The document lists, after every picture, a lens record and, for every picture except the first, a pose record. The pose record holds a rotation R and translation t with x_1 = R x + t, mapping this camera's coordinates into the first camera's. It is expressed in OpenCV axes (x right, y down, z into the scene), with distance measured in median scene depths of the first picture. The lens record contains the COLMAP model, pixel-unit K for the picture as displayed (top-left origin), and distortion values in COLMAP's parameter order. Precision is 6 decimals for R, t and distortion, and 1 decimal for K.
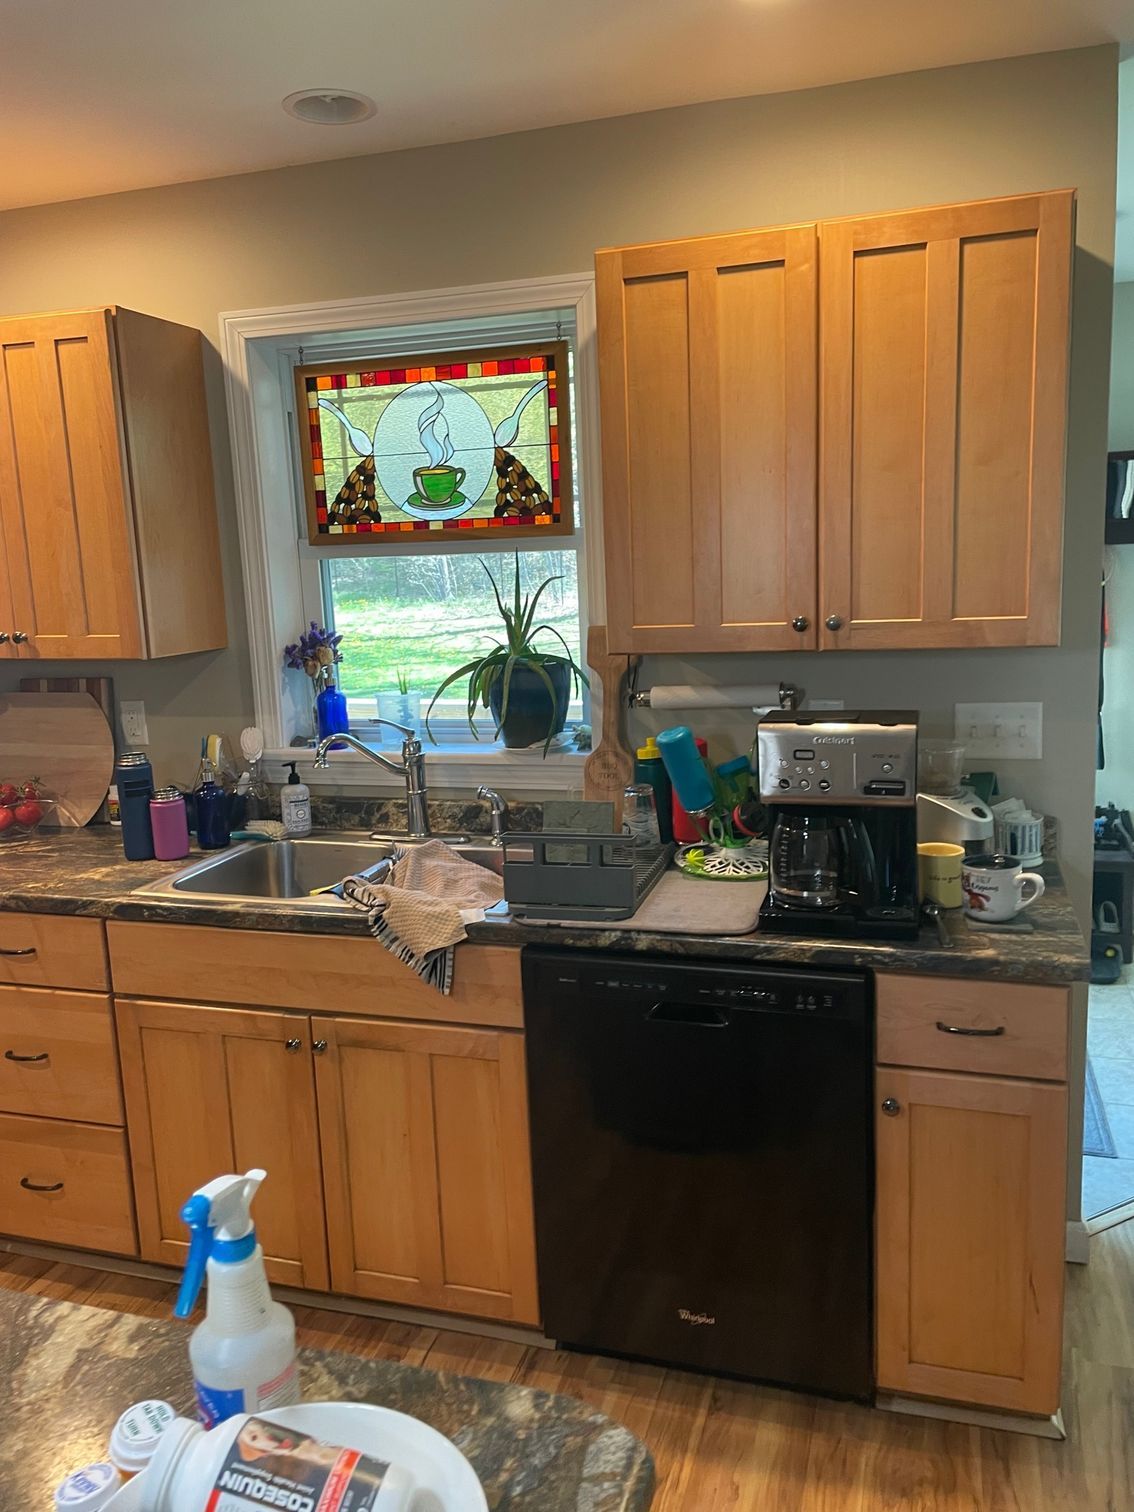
lens RADIAL K [[1118.4, 0, 567.3], [0, 1118.4, 744.3], [0, 0, 1]] dist [0.098563, -0.116983]
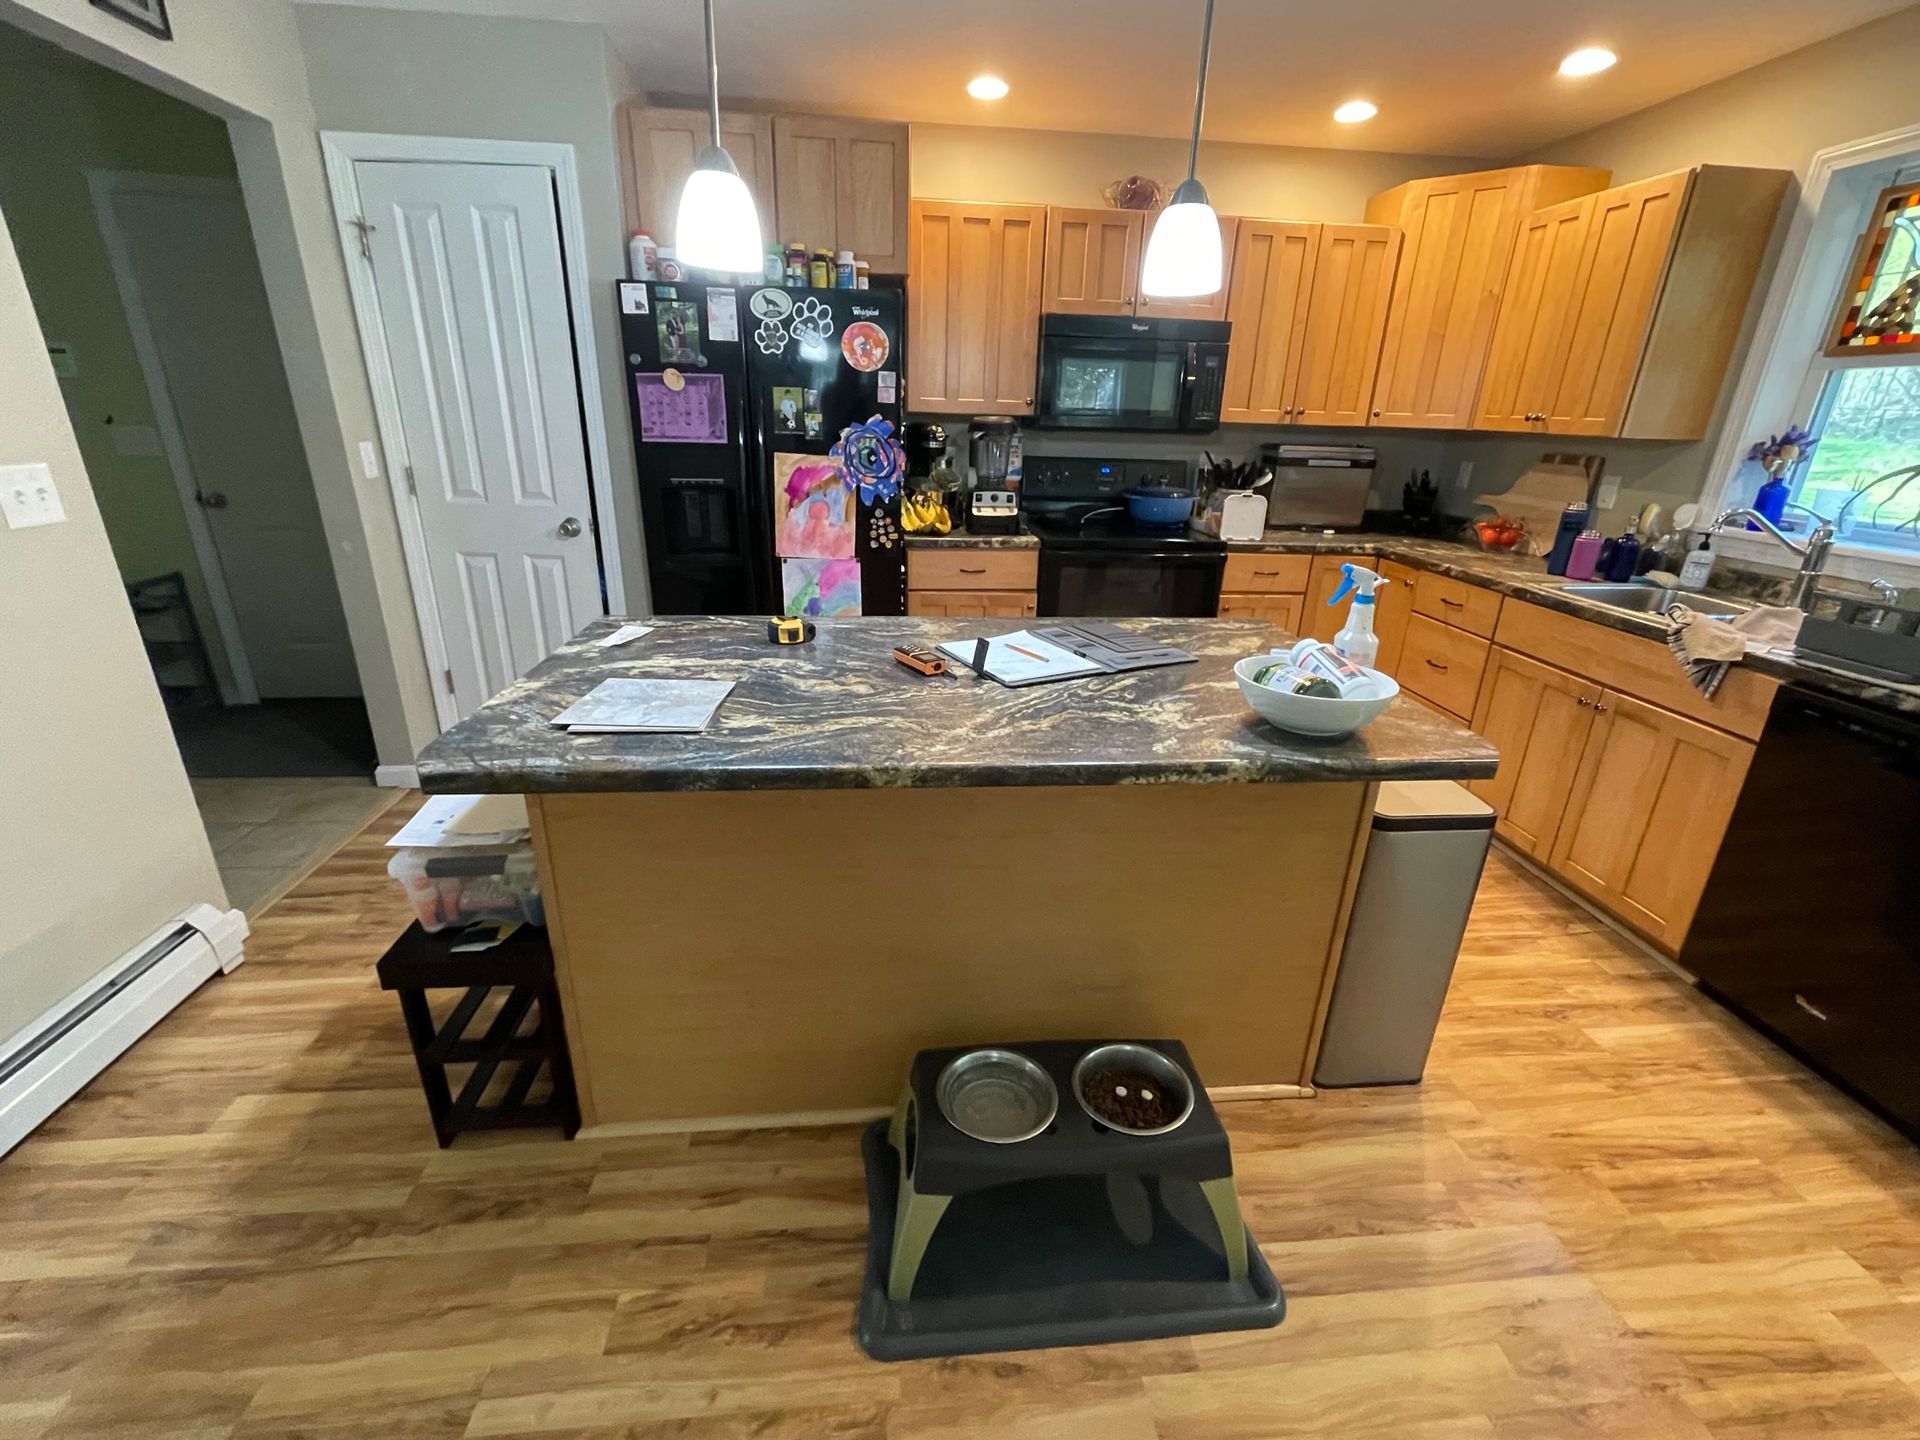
lens RADIAL K [[828.9, 0, 960.0], [0, 828.9, 720.0], [0, 0, 1]] dist [-0.003857, -0.000693]
pose [[0.391484, 0.367595, -0.843572, 0.312995], [-0.194489, 0.929086, 0.314600, 0.088849], [0.899397, 0.040905, 0.435215, -0.185671]]
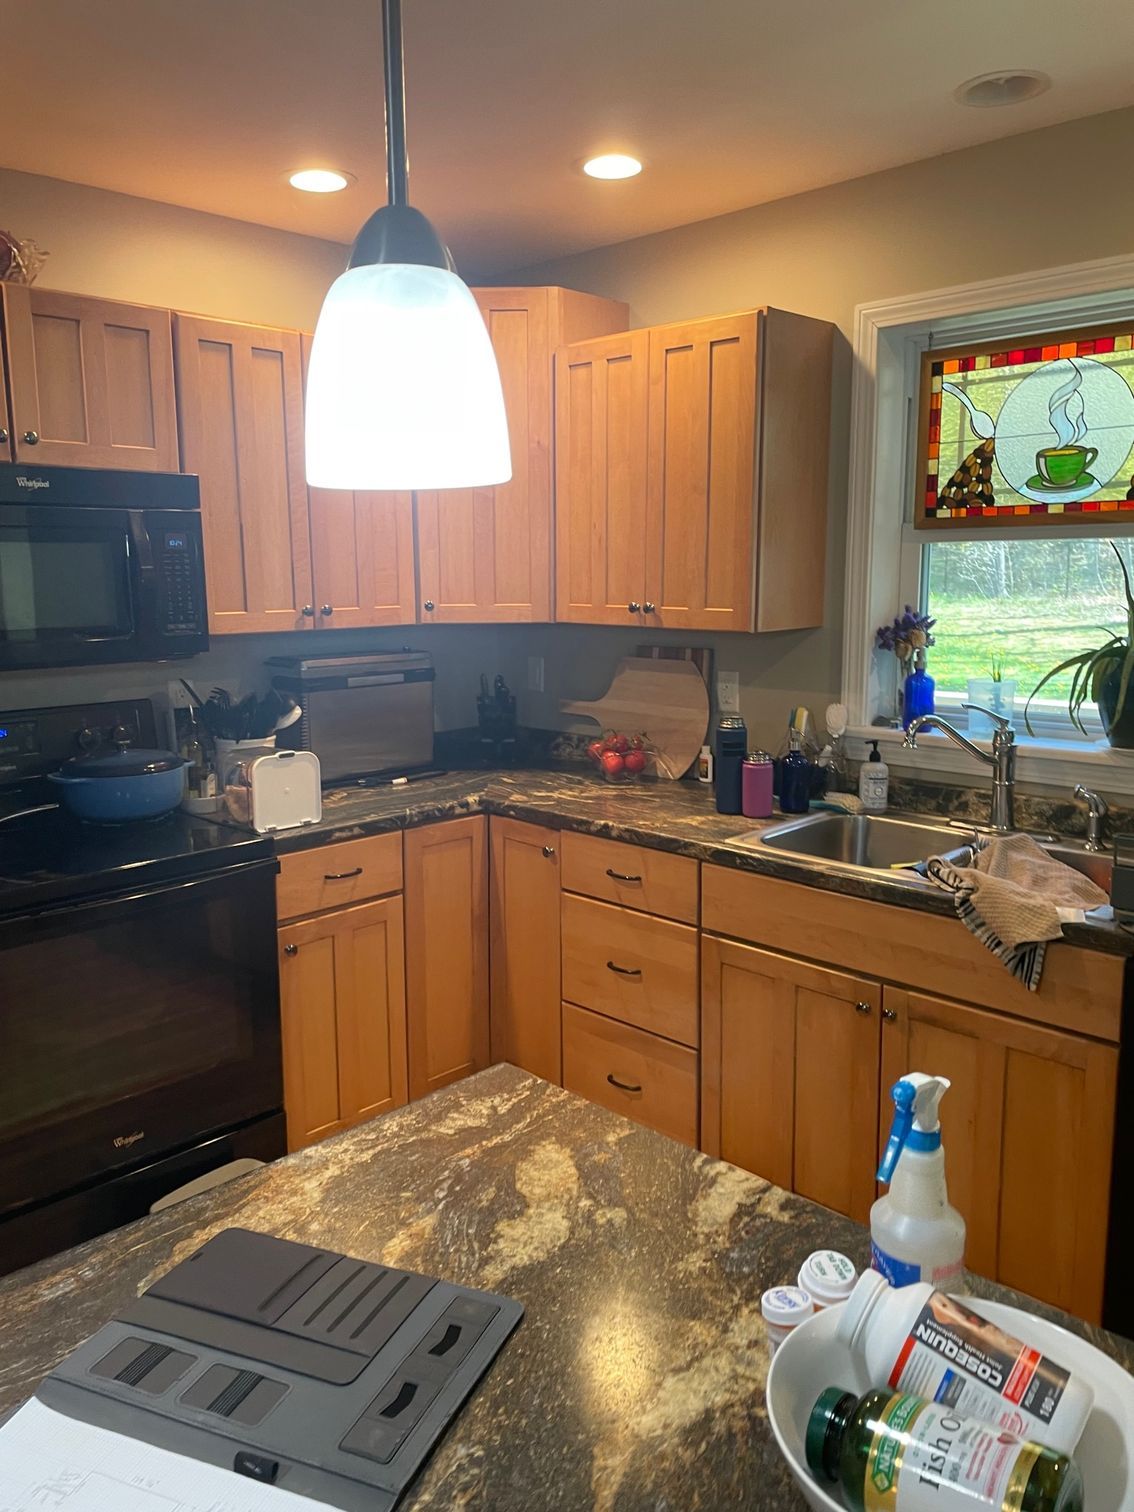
lens RADIAL K [[1118.4, 0, 567.3], [0, 1118.4, 744.3], [0, 0, 1]] dist [0.098563, -0.116983]
pose [[0.893442, 0.101848, -0.437480, -0.048048], [-0.099171, 0.994647, 0.029027, 0.018449], [0.438095, 0.017451, 0.898759, -0.048670]]
